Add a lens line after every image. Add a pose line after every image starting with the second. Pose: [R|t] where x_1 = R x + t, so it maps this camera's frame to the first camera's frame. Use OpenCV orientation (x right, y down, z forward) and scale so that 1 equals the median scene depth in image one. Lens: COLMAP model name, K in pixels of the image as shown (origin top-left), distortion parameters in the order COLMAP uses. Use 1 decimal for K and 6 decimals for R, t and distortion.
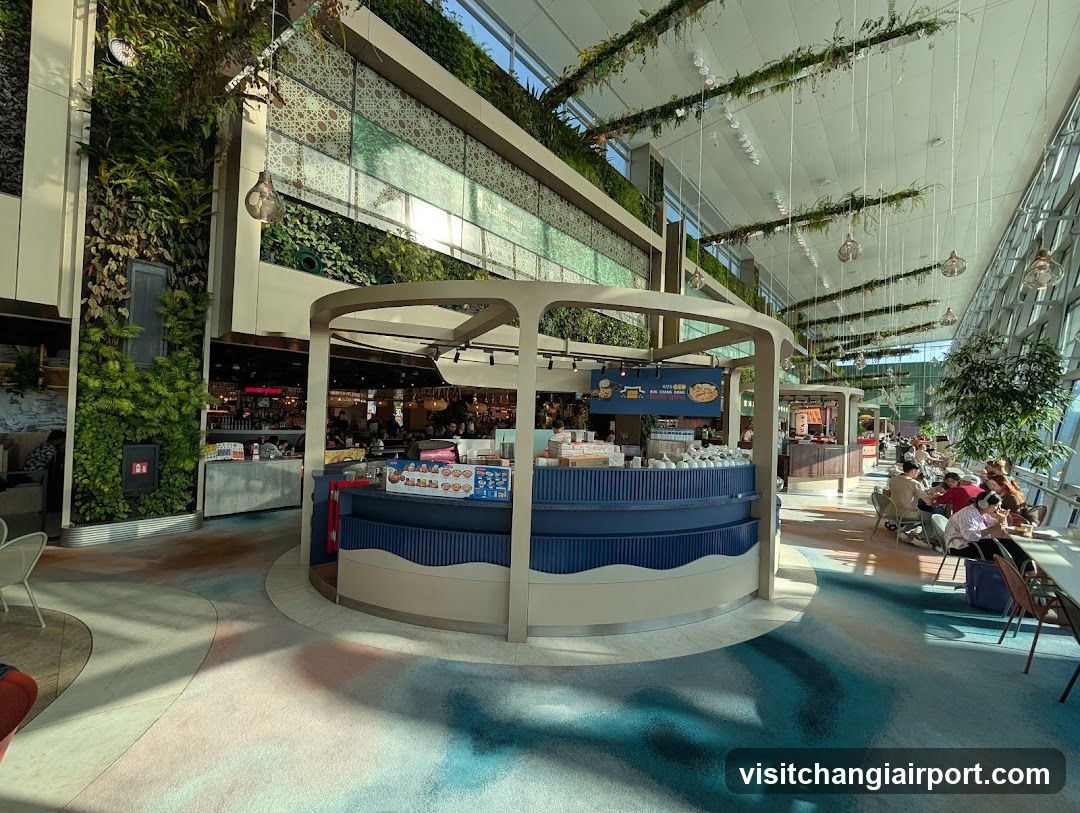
lens RADIAL K [[409.6, 0, 539.5], [0, 409.6, 409.2], [0, 0, 1]] dist [-0.002094, -0.000213]
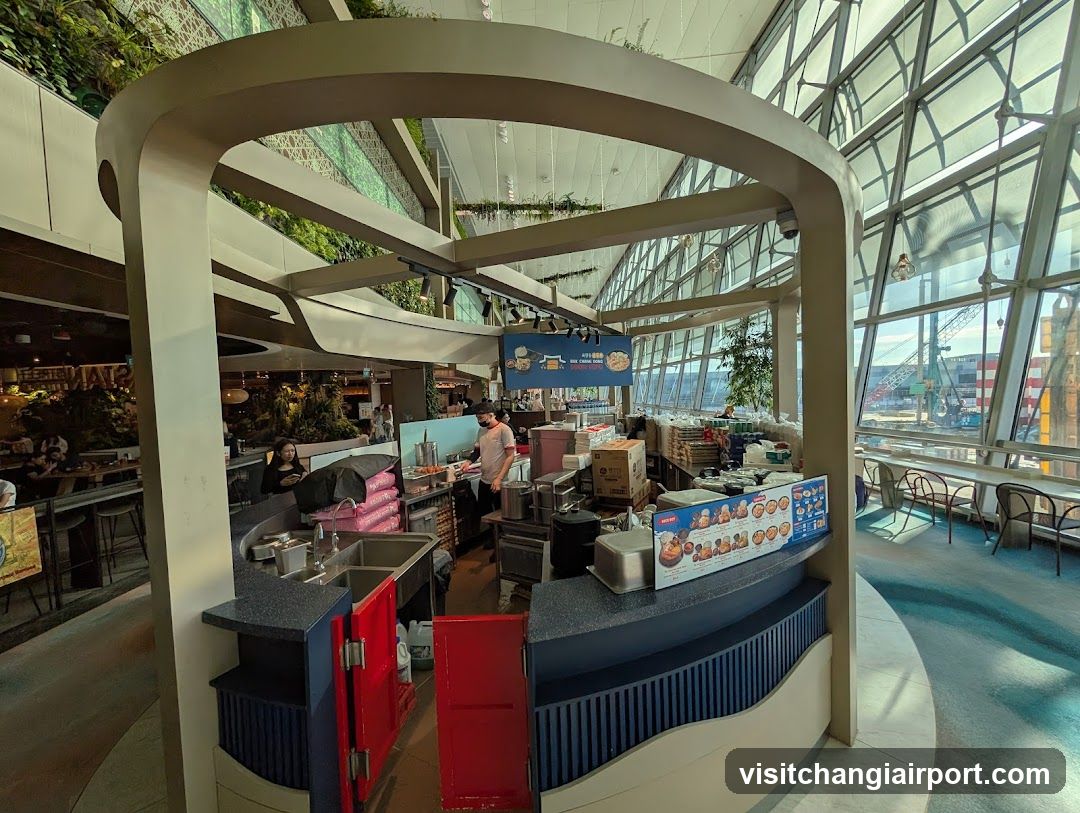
lens RADIAL K [[409.6, 0, 539.5], [0, 409.6, 409.2], [0, 0, 1]] dist [-0.002094, -0.000213]
pose [[0.738169, -0.090528, 0.668514, -0.382670], [0.052093, 0.995646, 0.077307, -0.012484], [-0.672601, -0.022241, 0.739671, 0.407888]]
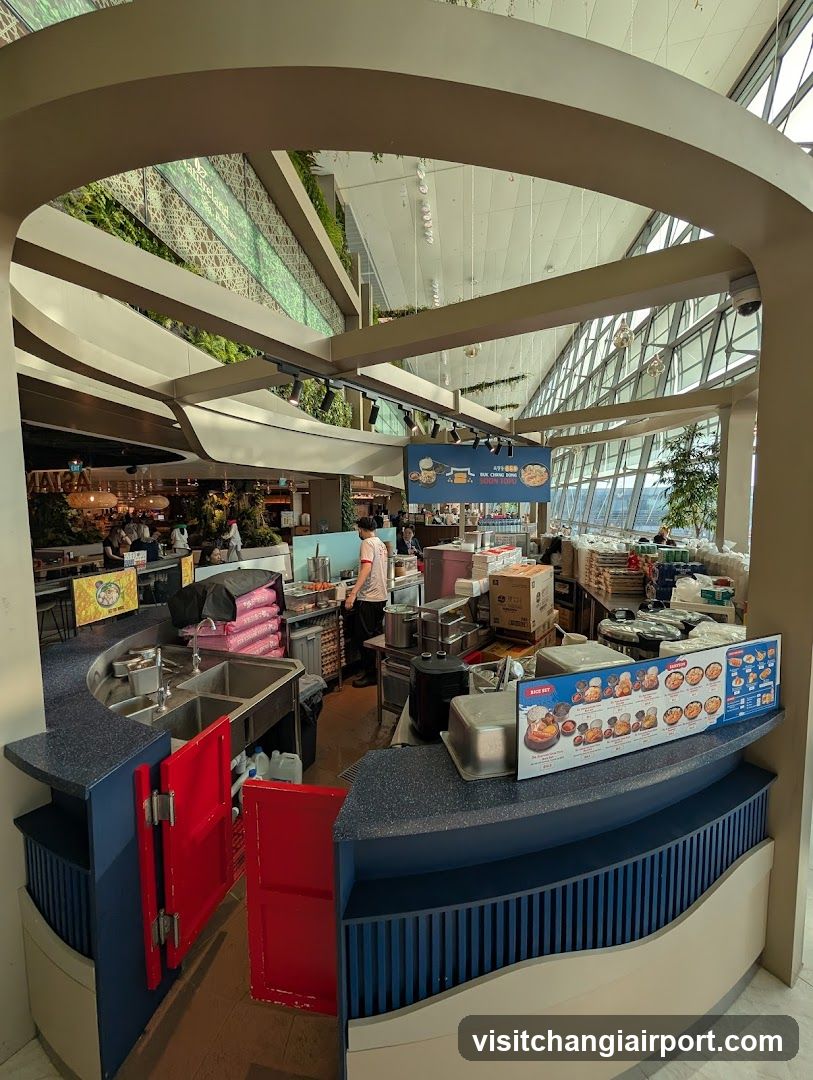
lens RADIAL K [[409.6, 0, 404.0], [0, 409.6, 536.9], [0, 0, 1]] dist [-0.002094, -0.000213]
pose [[0.828054, -0.086941, 0.553867, -0.320664], [0.031031, 0.993496, 0.109558, -0.014140], [-0.559789, -0.073533, 0.825366, 0.421843]]
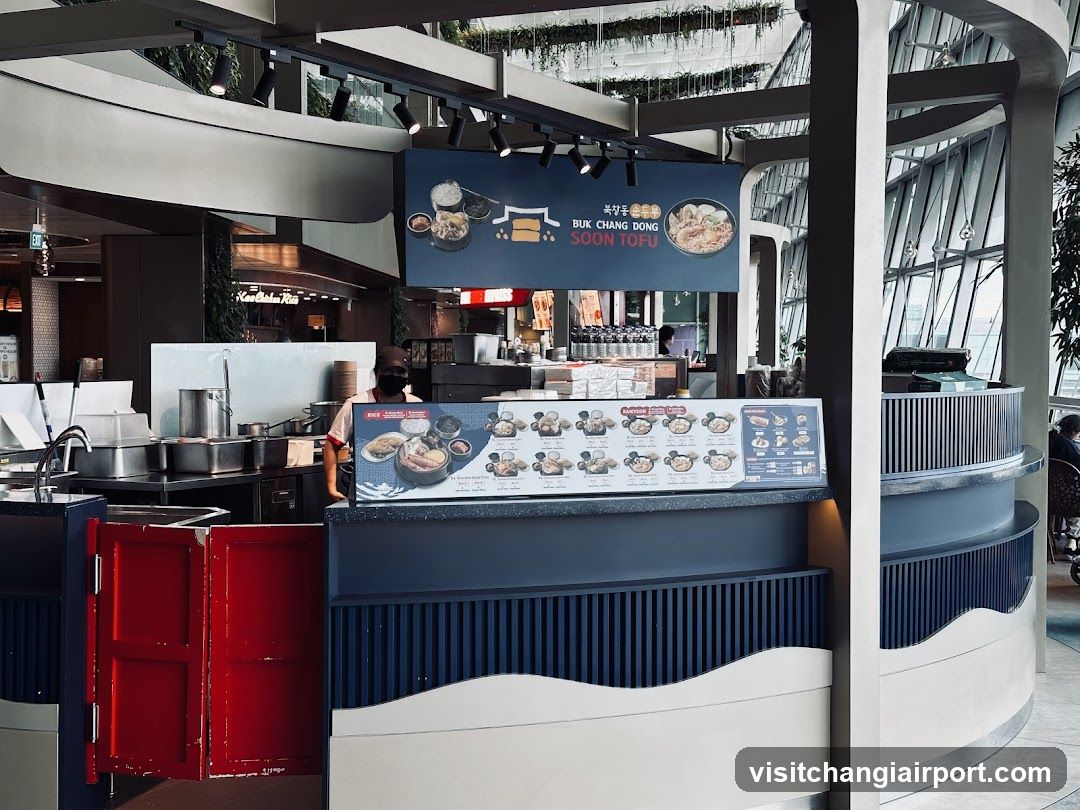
lens RADIAL K [[1506.4, 0, 540.8], [0, 1506.4, 405.8], [0, 0, 1]] dist [0.099941, -0.011593]
pose [[0.772413, -0.056185, 0.632631, -0.589045], [0.013153, 0.997281, 0.072510, 0.019109], [-0.634985, -0.047687, 0.771052, 0.020159]]
